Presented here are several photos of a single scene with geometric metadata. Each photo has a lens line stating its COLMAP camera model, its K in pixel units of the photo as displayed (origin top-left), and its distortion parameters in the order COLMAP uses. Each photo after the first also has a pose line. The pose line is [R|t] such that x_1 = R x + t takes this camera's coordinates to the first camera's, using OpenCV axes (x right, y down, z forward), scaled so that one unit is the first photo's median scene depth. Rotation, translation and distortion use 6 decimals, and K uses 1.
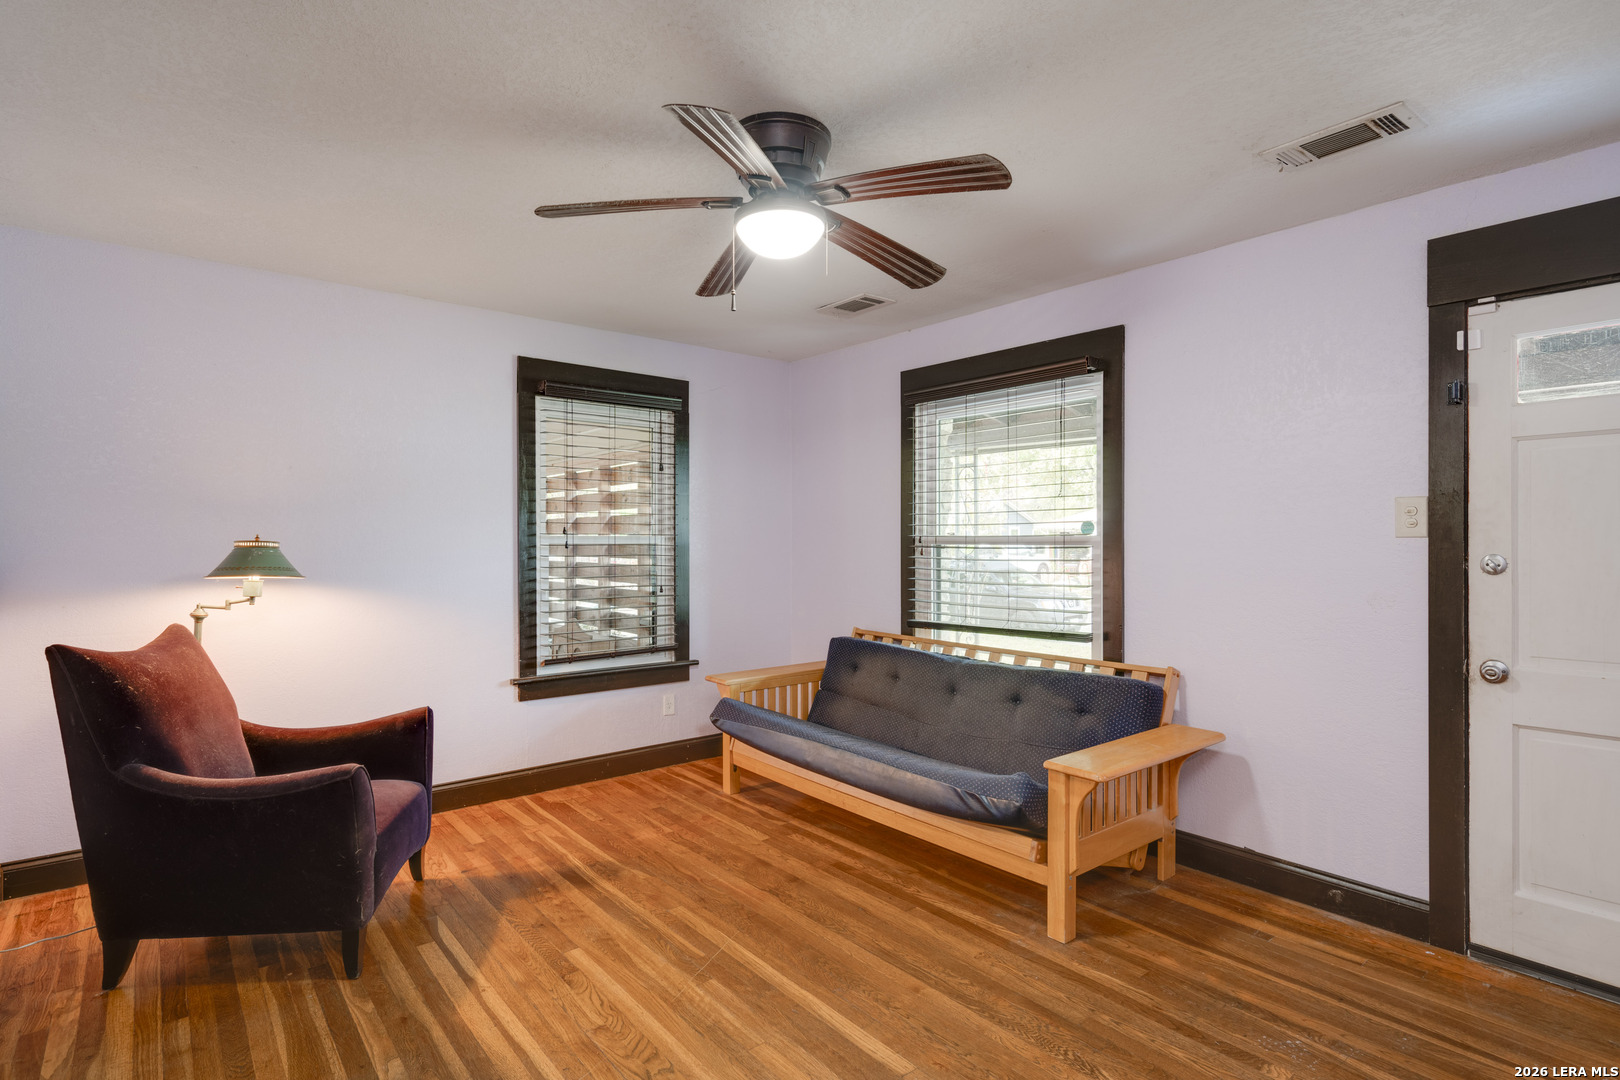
lens RADIAL K [[806.4, 0, 808.7], [0, 806.4, 538.1], [0, 0, 1]] dist [-0.004134, -0.000761]
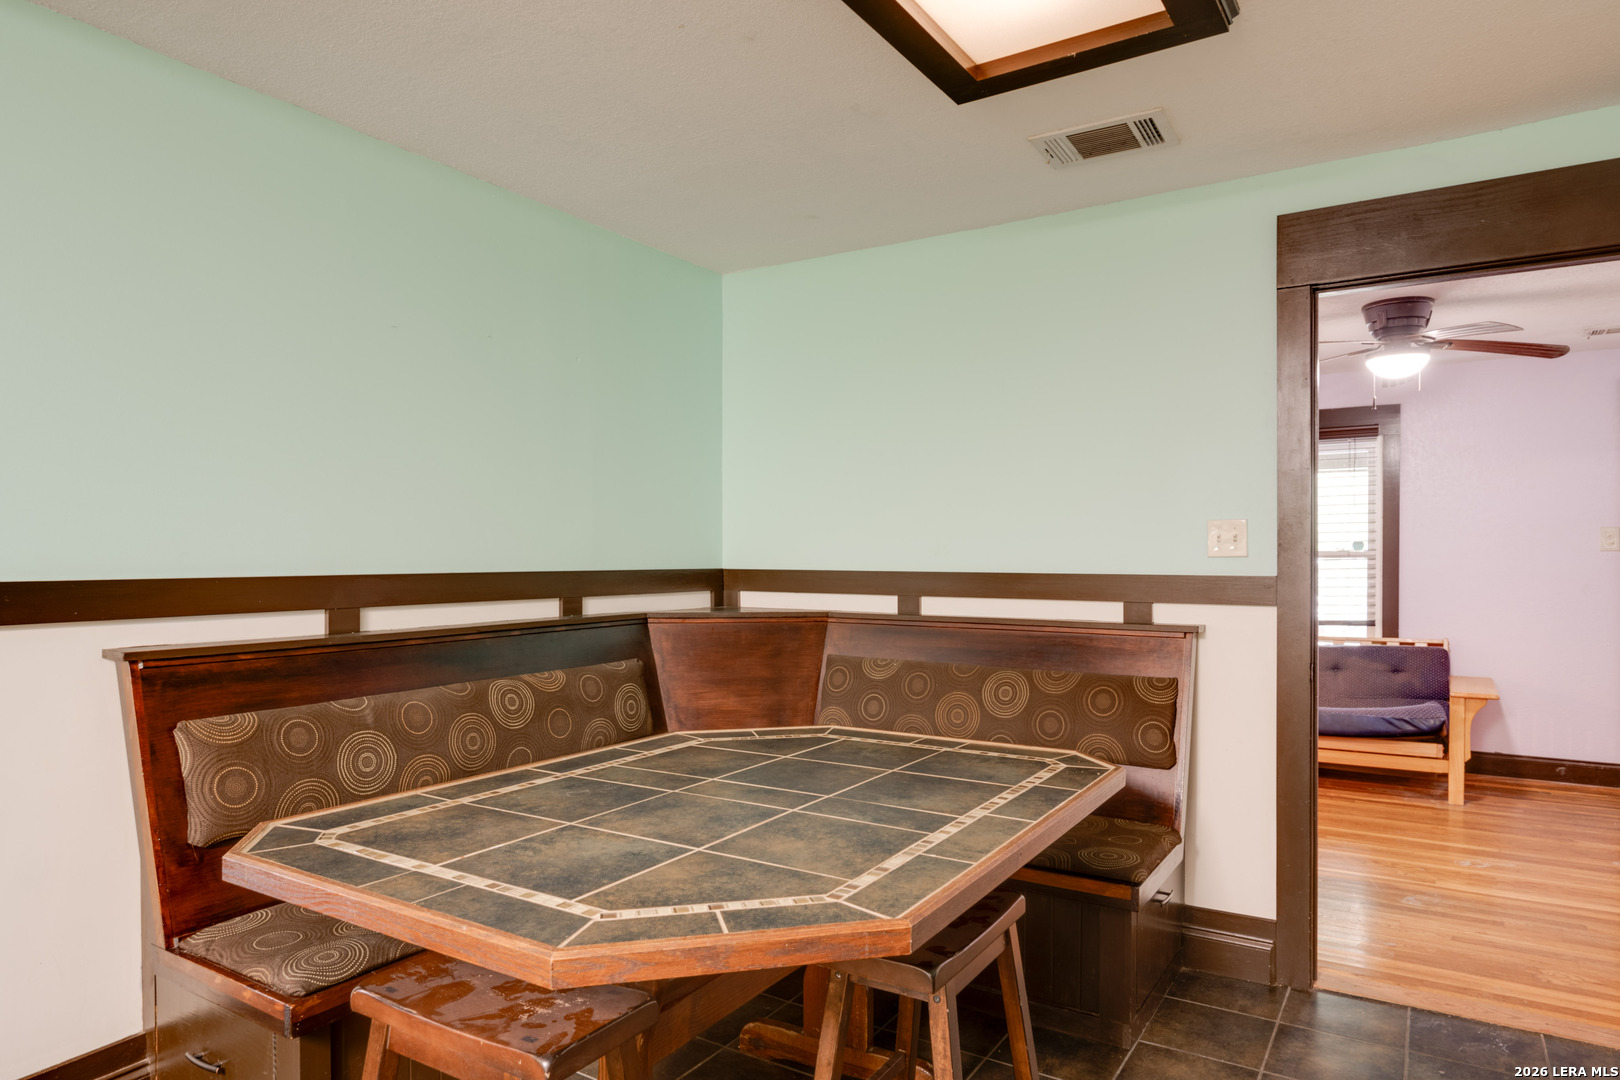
lens RADIAL K [[980.3, 0, 808.2], [0, 980.3, 552.2], [0, 0, 1]] dist [0.002189, 0.001121]
pose [[0.950887, -0.005399, 0.309491, -1.450130], [0.004787, 0.999985, 0.002737, -0.014365], [-0.309501, -0.001121, 0.950898, -0.437327]]
